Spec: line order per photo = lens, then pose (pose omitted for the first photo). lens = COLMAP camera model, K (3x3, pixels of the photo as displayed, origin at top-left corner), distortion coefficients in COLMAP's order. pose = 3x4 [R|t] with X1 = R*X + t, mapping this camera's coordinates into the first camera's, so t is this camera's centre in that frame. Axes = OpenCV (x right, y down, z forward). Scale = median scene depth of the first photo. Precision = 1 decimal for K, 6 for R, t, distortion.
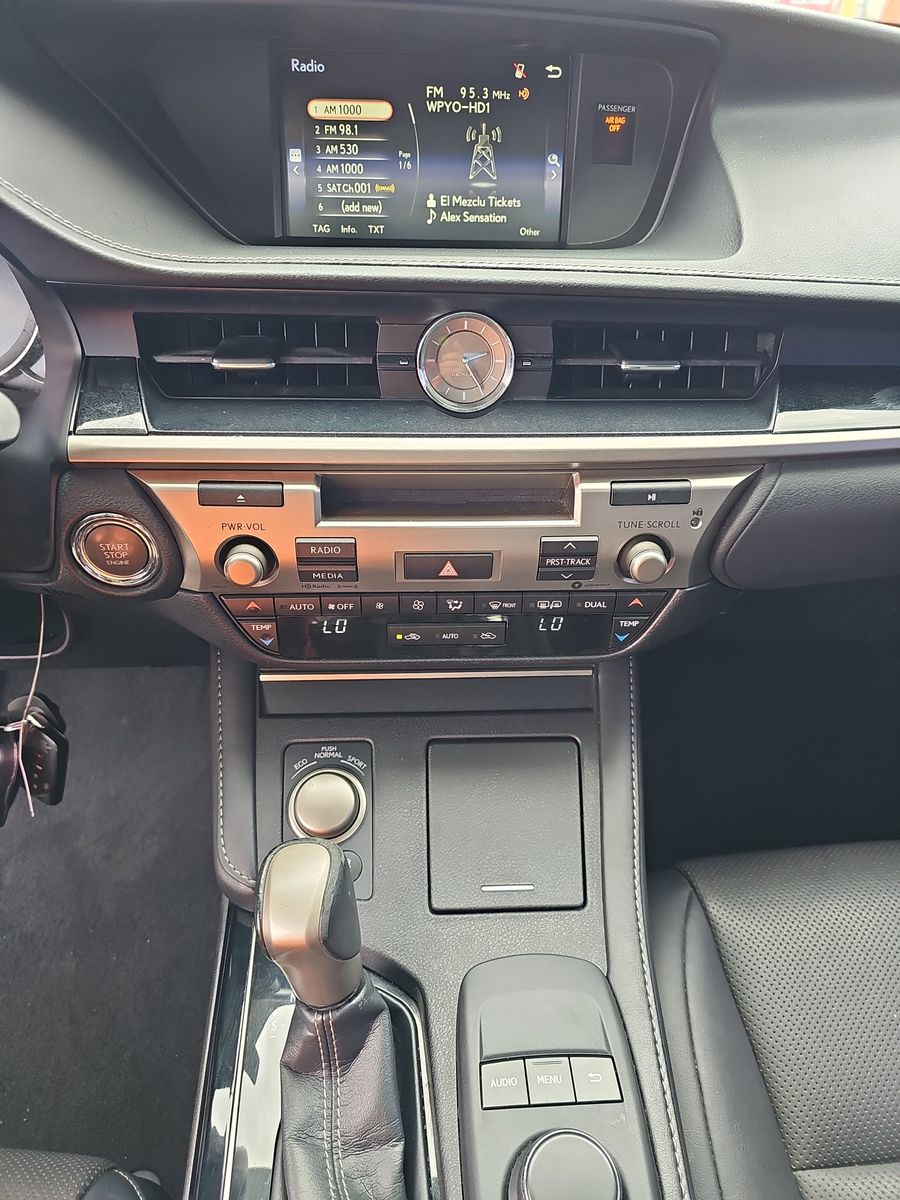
lens RADIAL K [[819.7, 0, 451.0], [0, 819.7, 595.9], [0, 0, 1]] dist [0.030075, -0.020776]
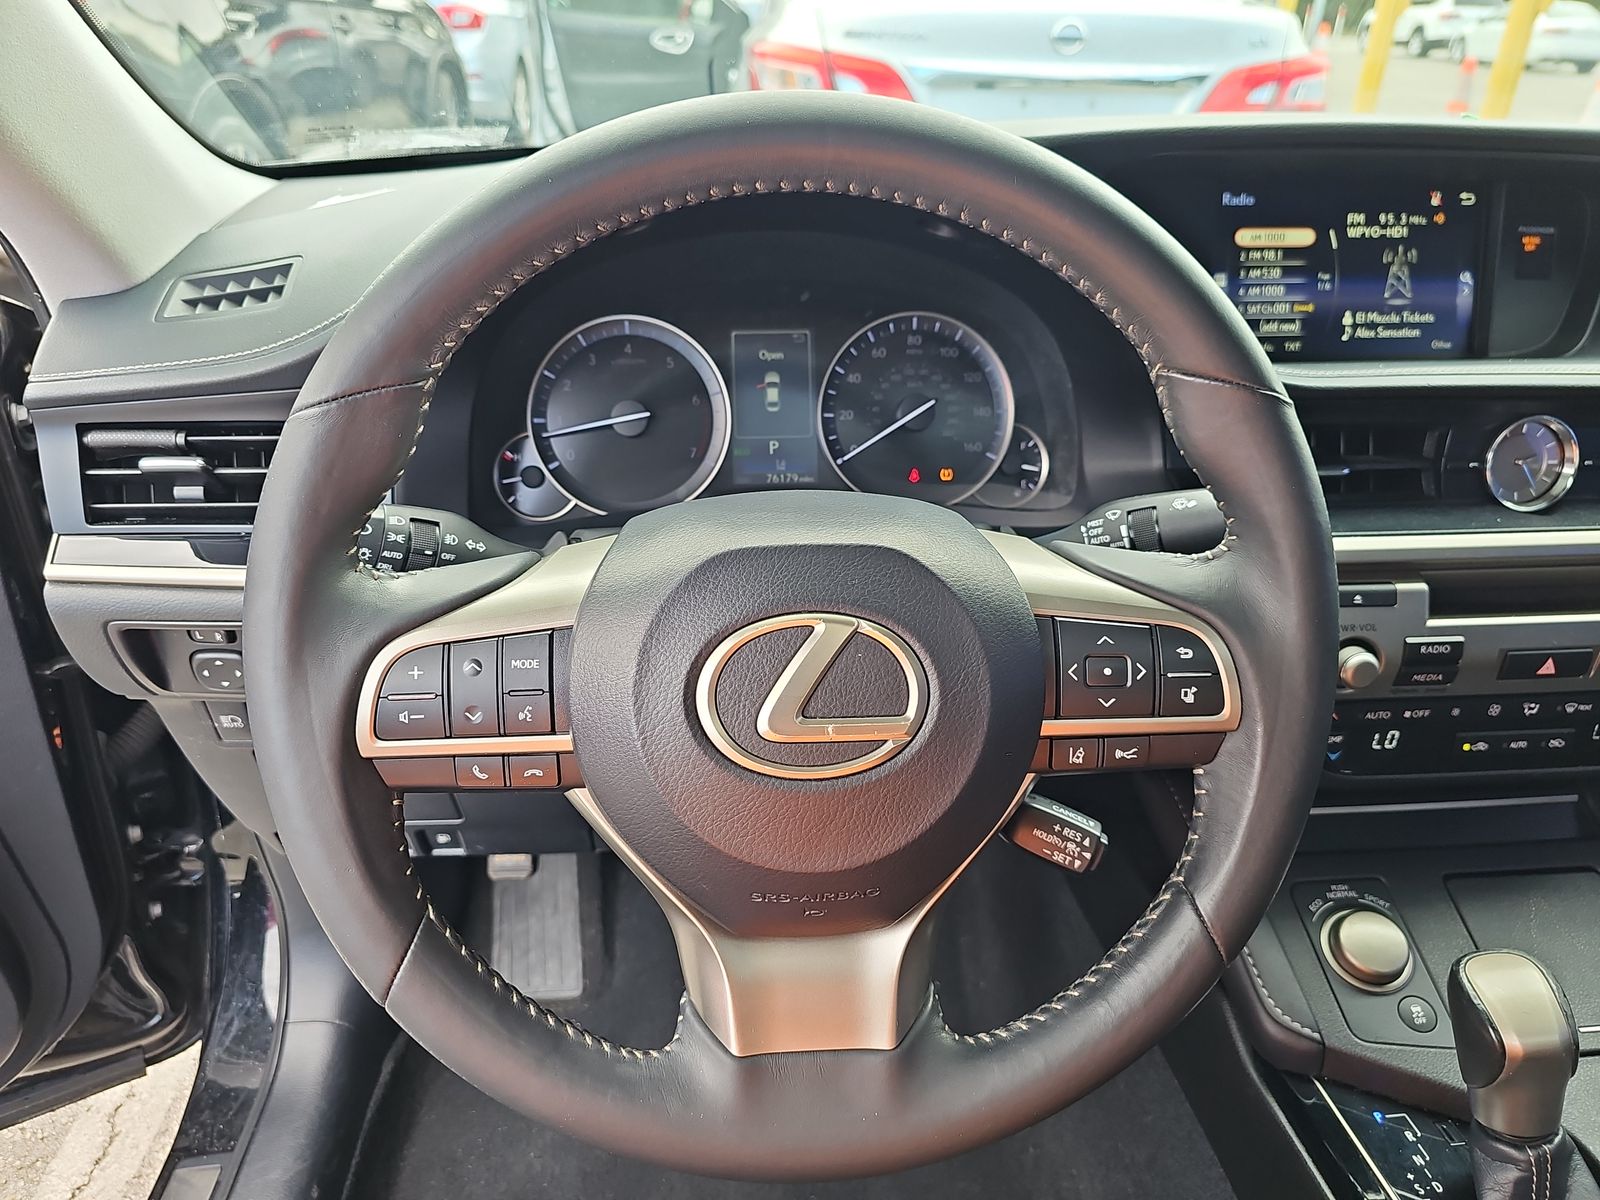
lens RADIAL K [[1092.9, 0, 800.0], [0, 1092.9, 608.2], [0, 0, 1]] dist [0.030075, -0.020776]
pose [[0.998733, -0.033263, 0.037768, -0.766641], [0.039988, 0.980142, -0.194222, 0.096300], [-0.030557, 0.195486, 0.980230, -0.216221]]
